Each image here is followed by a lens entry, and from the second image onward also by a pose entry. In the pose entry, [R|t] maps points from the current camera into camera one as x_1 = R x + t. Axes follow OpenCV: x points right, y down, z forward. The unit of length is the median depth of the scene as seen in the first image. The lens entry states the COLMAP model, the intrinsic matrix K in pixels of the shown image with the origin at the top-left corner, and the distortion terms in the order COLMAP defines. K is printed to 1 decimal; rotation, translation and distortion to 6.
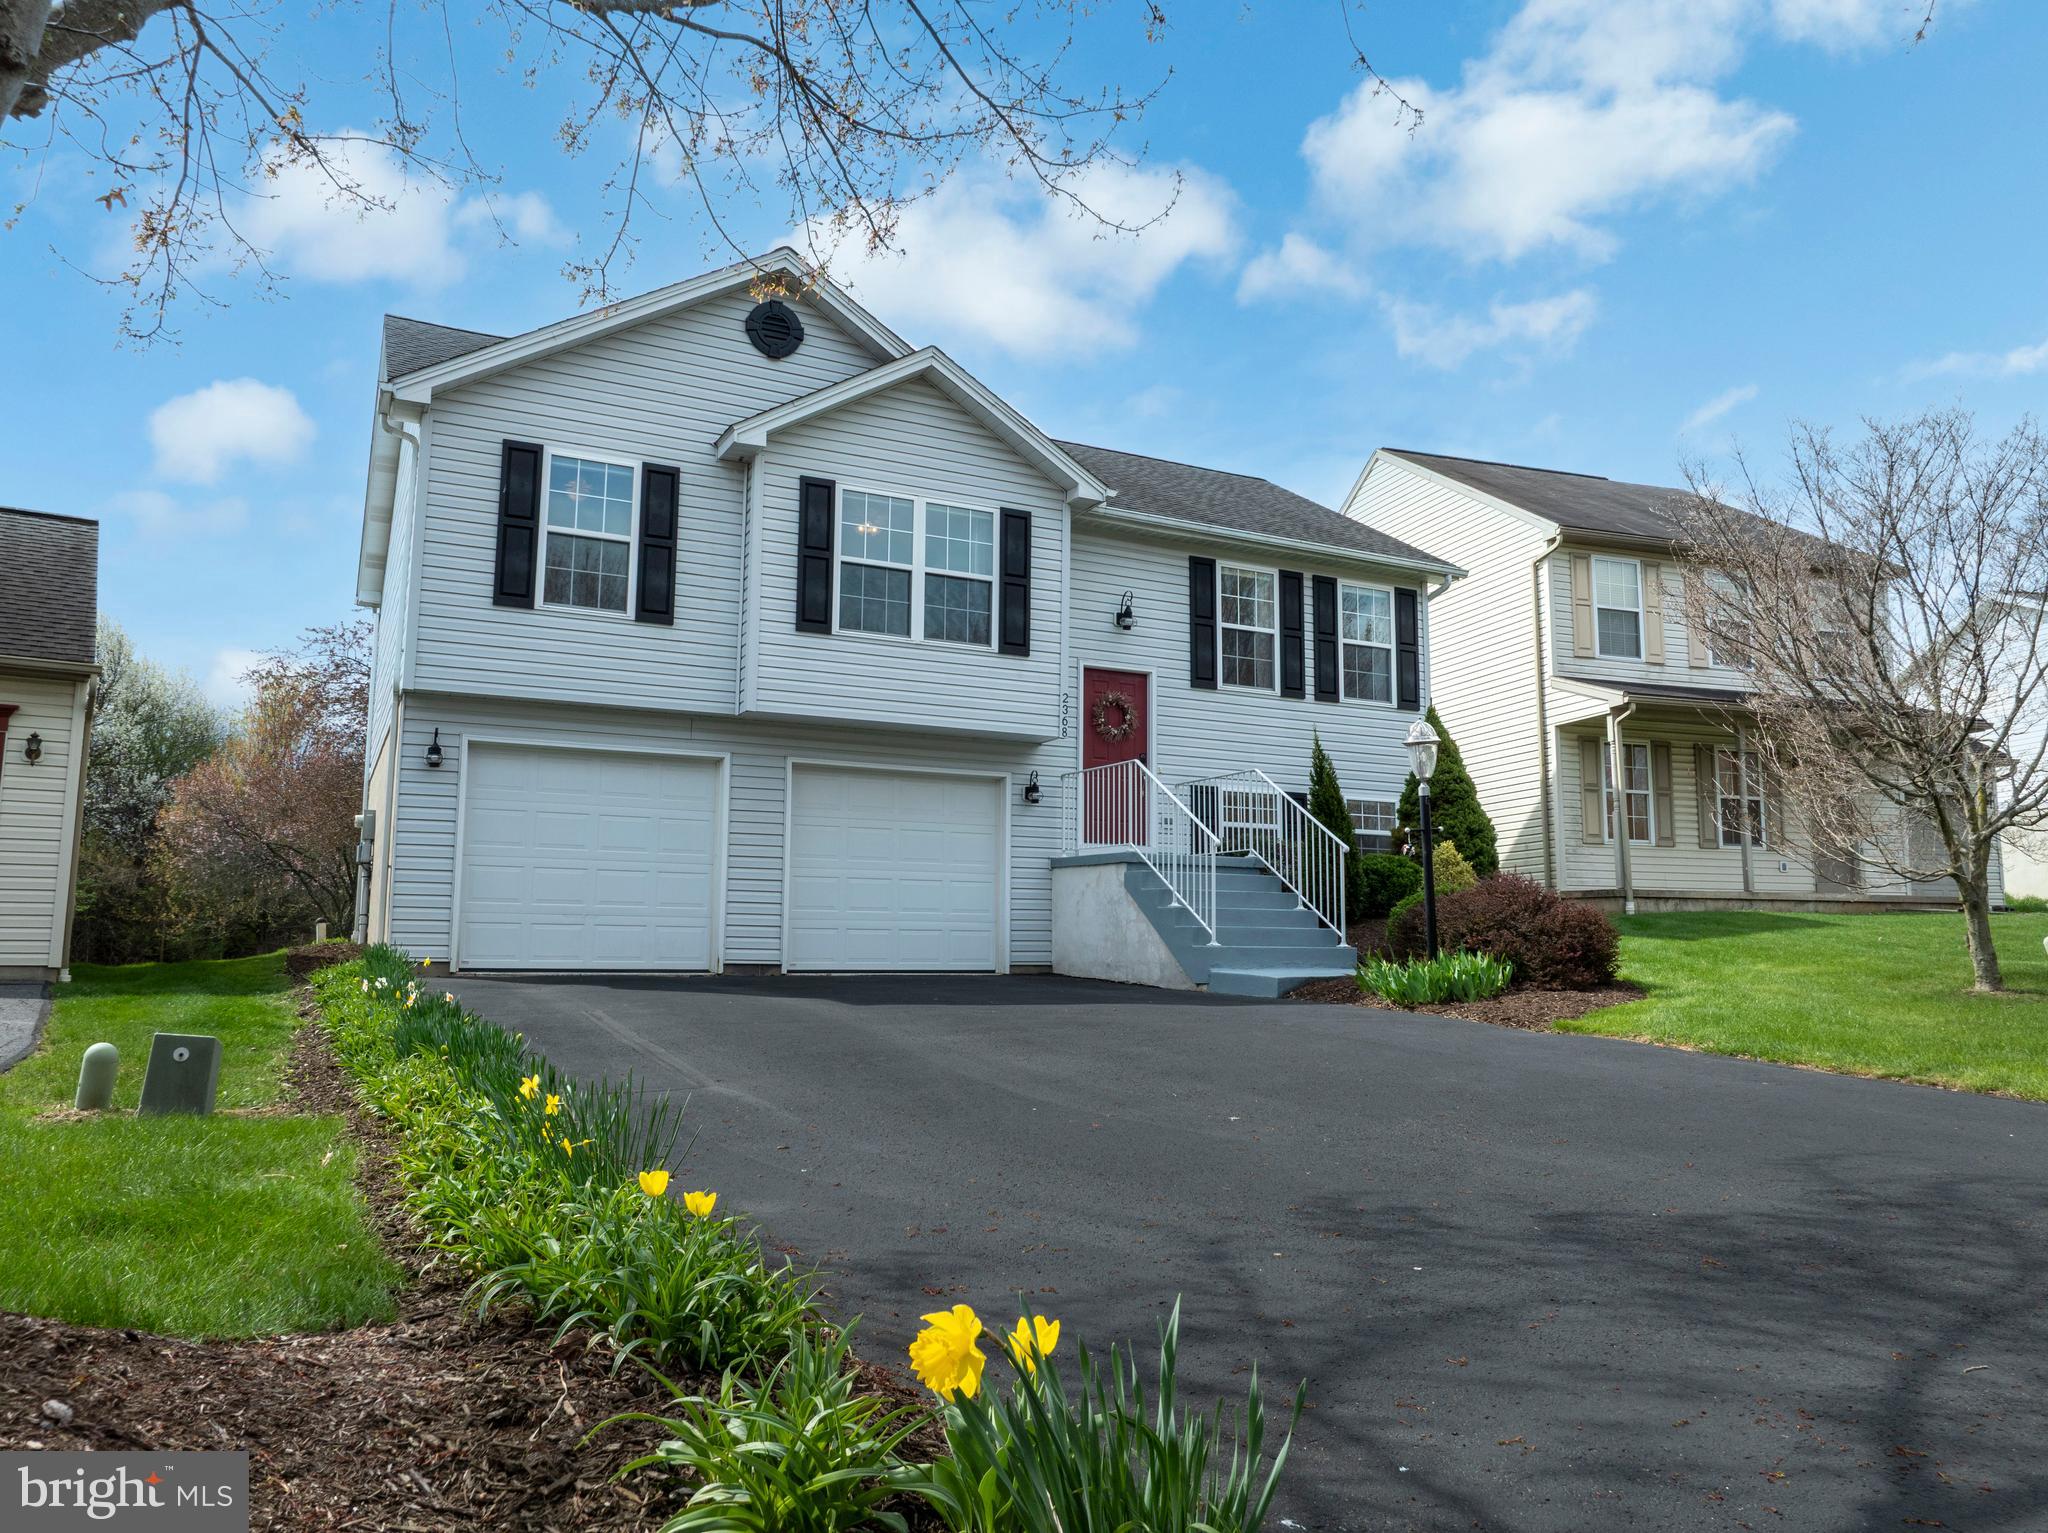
lens RADIAL K [[1446.1, 0, 1020.1], [0, 1446.1, 761.1], [0, 0, 1]] dist [-0.040922, 0.003947]
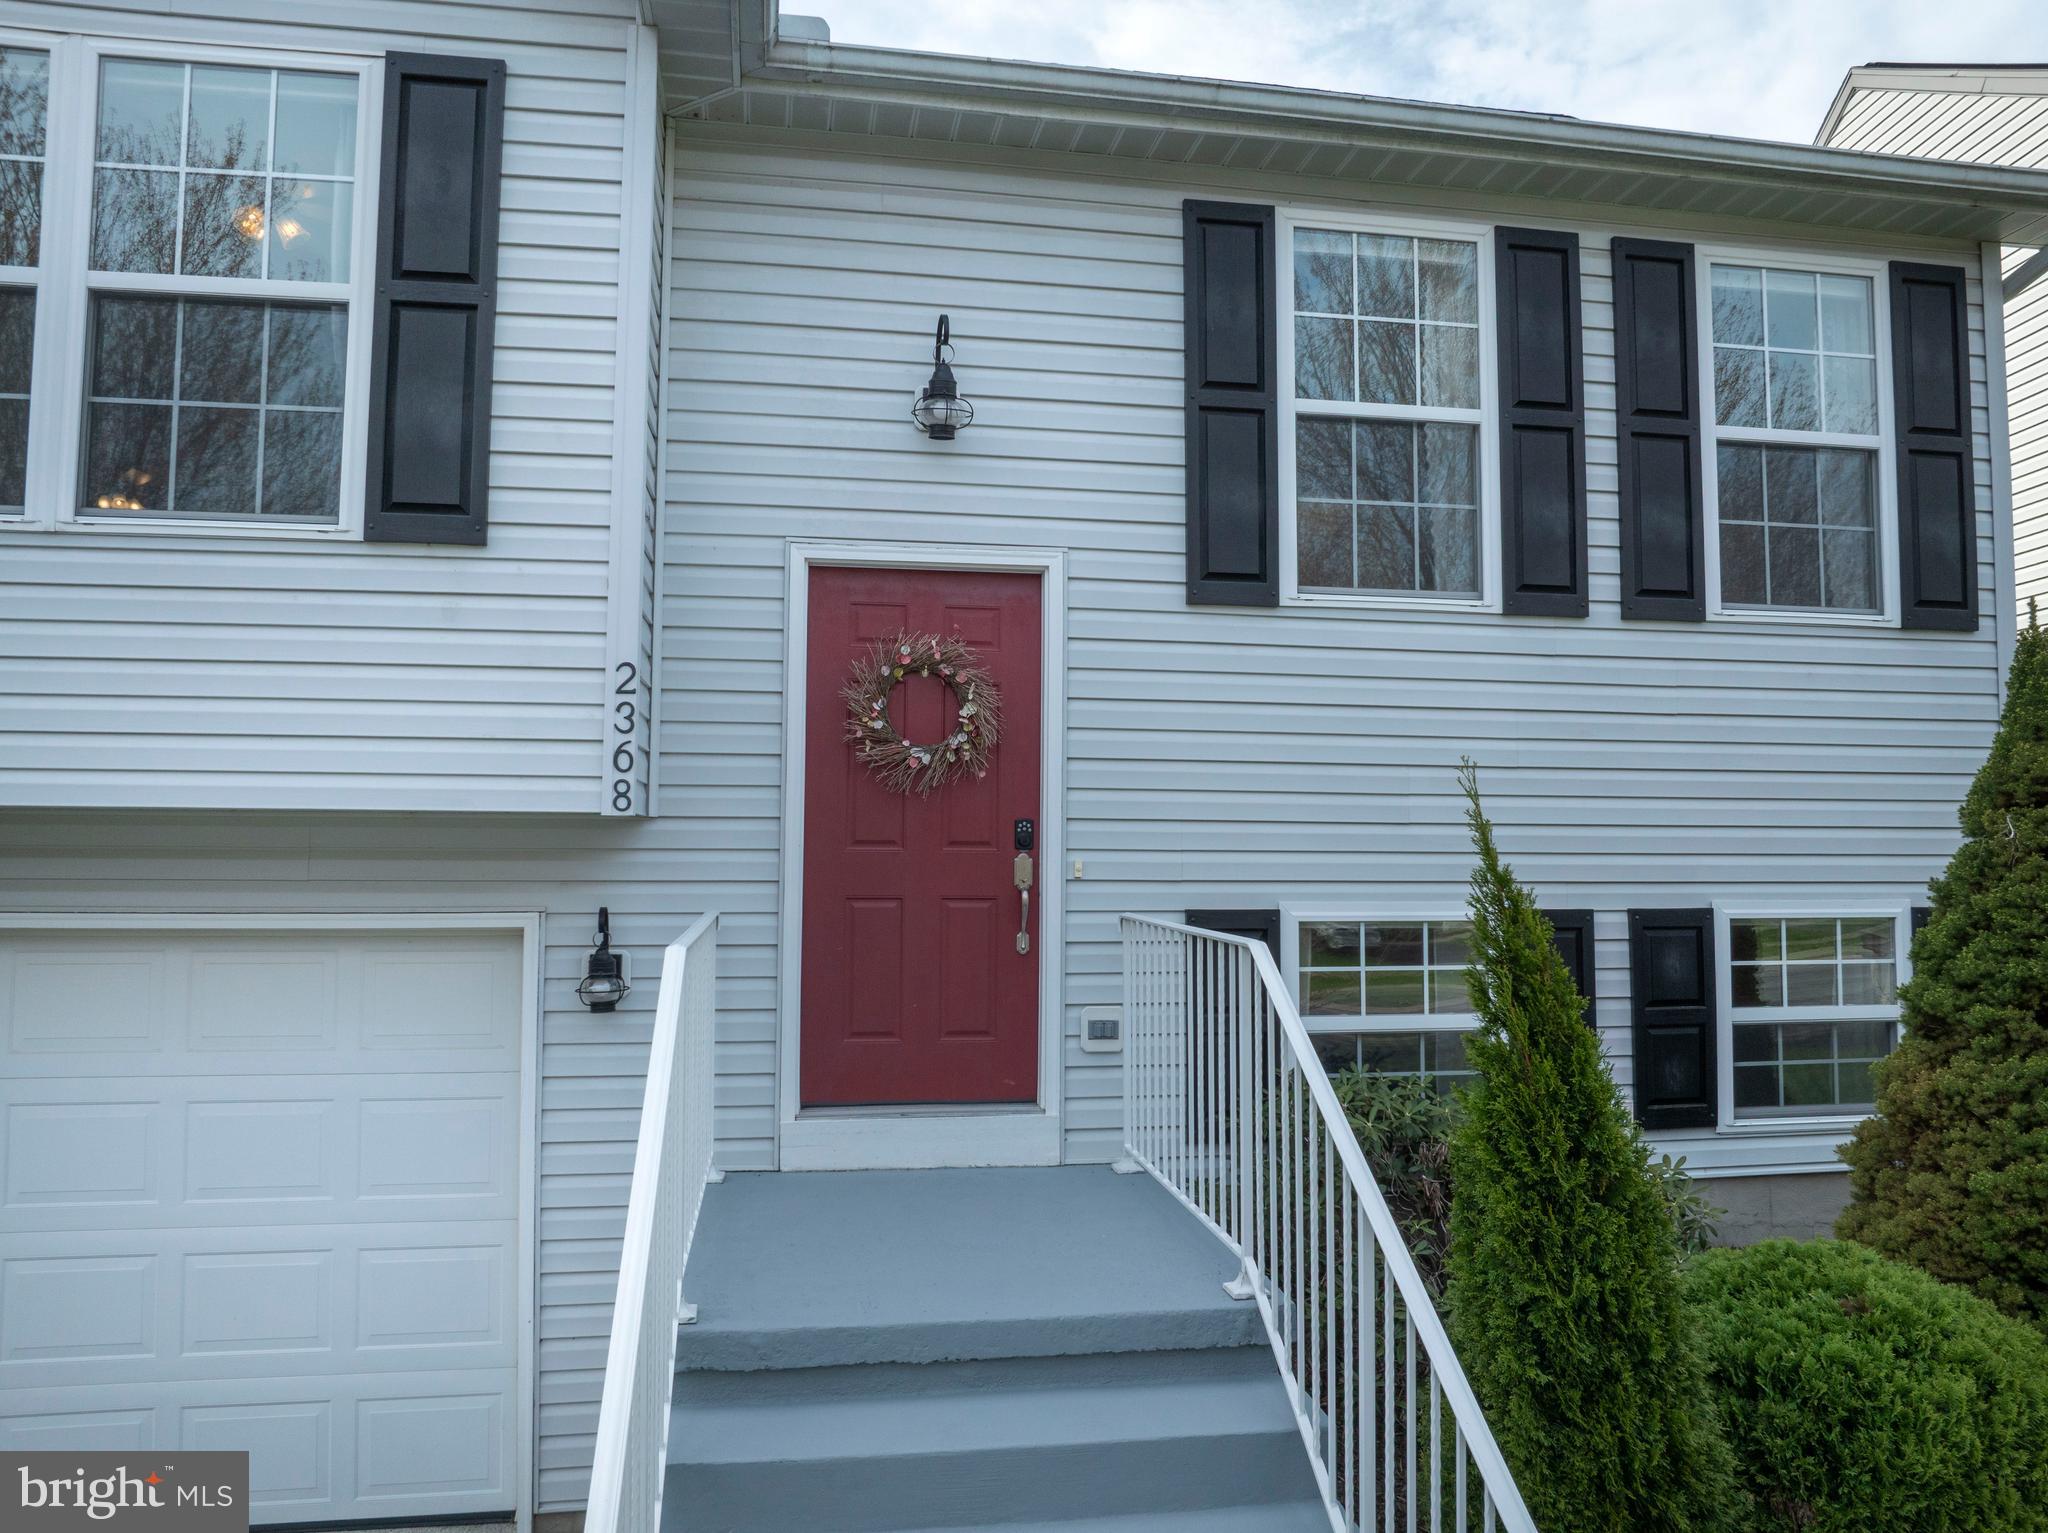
lens RADIAL K [[1446.1, 0, 1026.5], [0, 1446.1, 766.2], [0, 0, 1]] dist [-0.040922, 0.003947]
pose [[0.955034, -0.021484, -0.295717, 0.195338], [0.043149, 0.996824, 0.066930, -0.041754], [0.293340, -0.076680, 0.952928, 0.739149]]
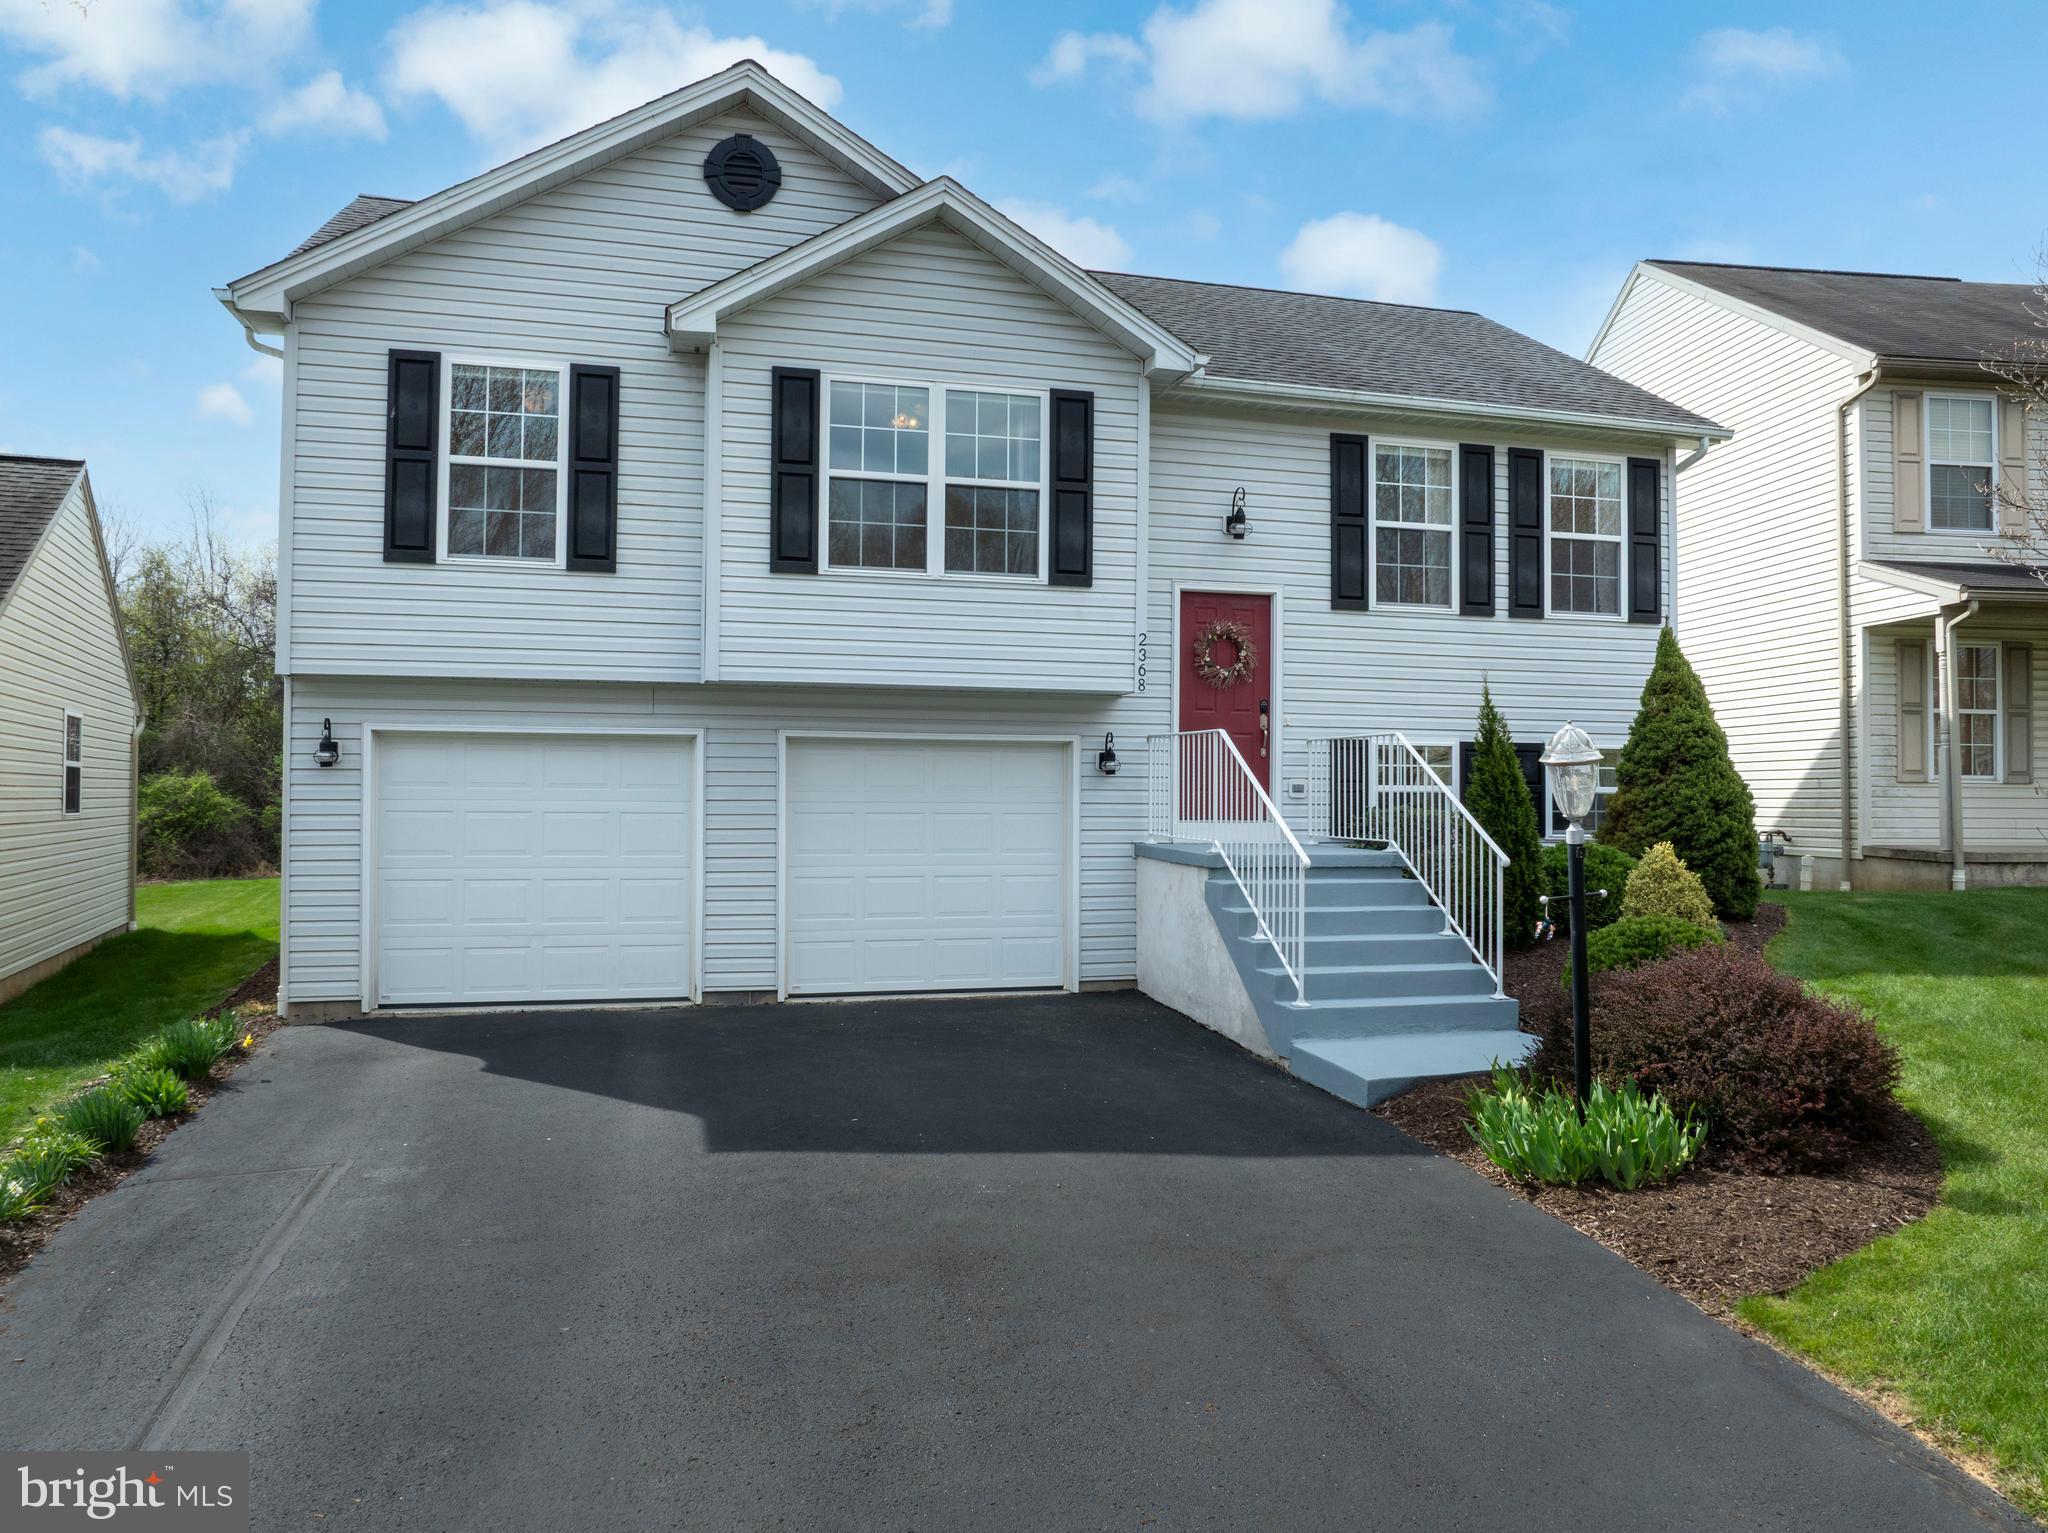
lens RADIAL K [[1446.1, 0, 1020.9], [0, 1446.1, 764.7], [0, 0, 1]] dist [-0.040922, 0.003947]
pose [[0.979664, -0.006805, -0.200531, 0.119895], [0.028881, 0.993800, 0.107366, -0.061364], [0.198557, -0.110974, 0.973786, 0.239129]]
